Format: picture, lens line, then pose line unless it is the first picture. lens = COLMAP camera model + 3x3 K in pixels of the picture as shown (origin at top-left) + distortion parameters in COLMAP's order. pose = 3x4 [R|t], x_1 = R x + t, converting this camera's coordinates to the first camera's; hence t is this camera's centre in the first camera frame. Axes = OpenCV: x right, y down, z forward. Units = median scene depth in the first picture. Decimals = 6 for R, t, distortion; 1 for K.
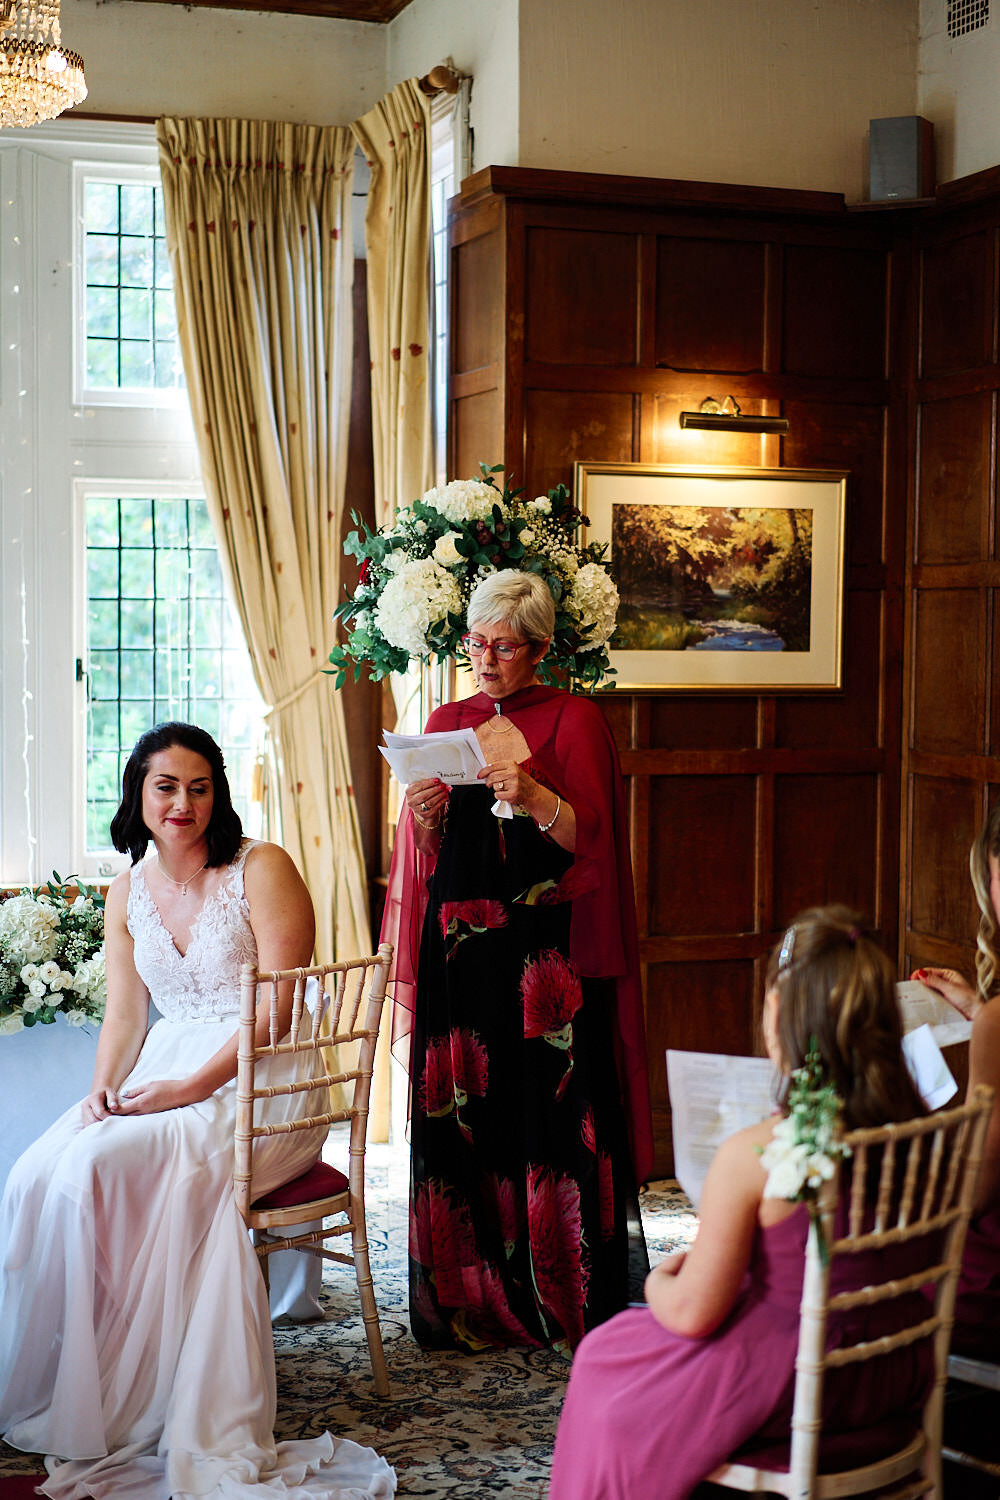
lens RADIAL K [[2351.8, 0, 500.0], [0, 2351.8, 750.0], [0, 0, 1]] dist [0.119462, -0.816003]
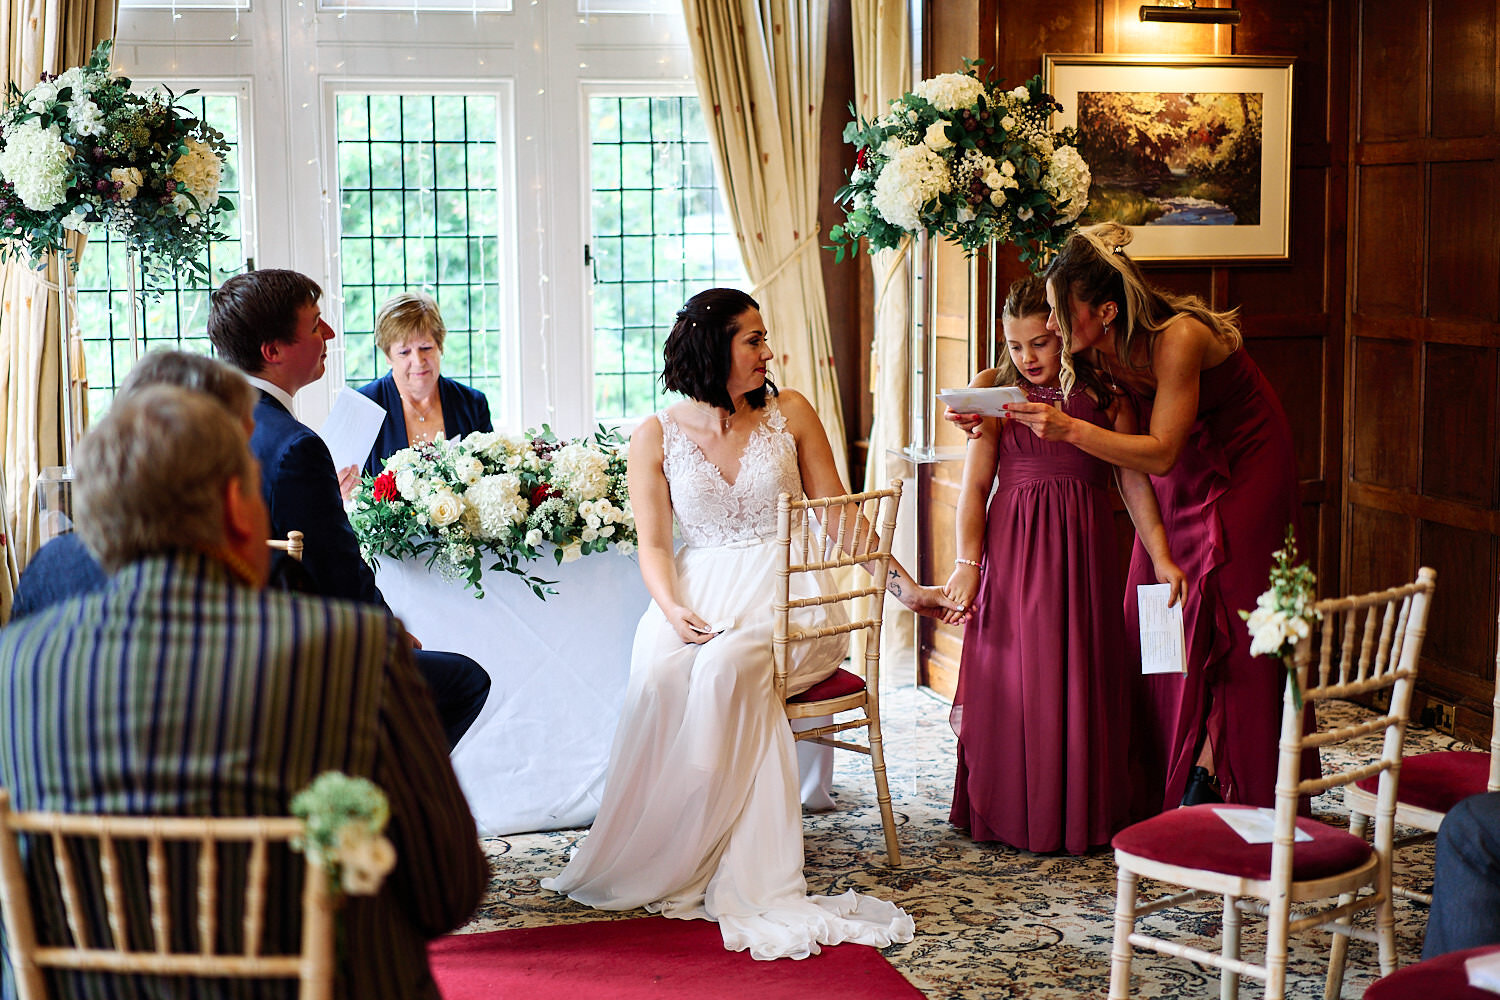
lens RADIAL K [[2351.8, 0, 743.3], [0, 2351.8, 488.2], [0, 0, 1]] dist [0.119462, -0.816003]
pose [[0.996977, -0.008318, -0.077256, -0.023996], [0.012907, 0.998169, 0.059093, 0.012508], [0.076623, -0.059911, 0.995259, -0.115349]]
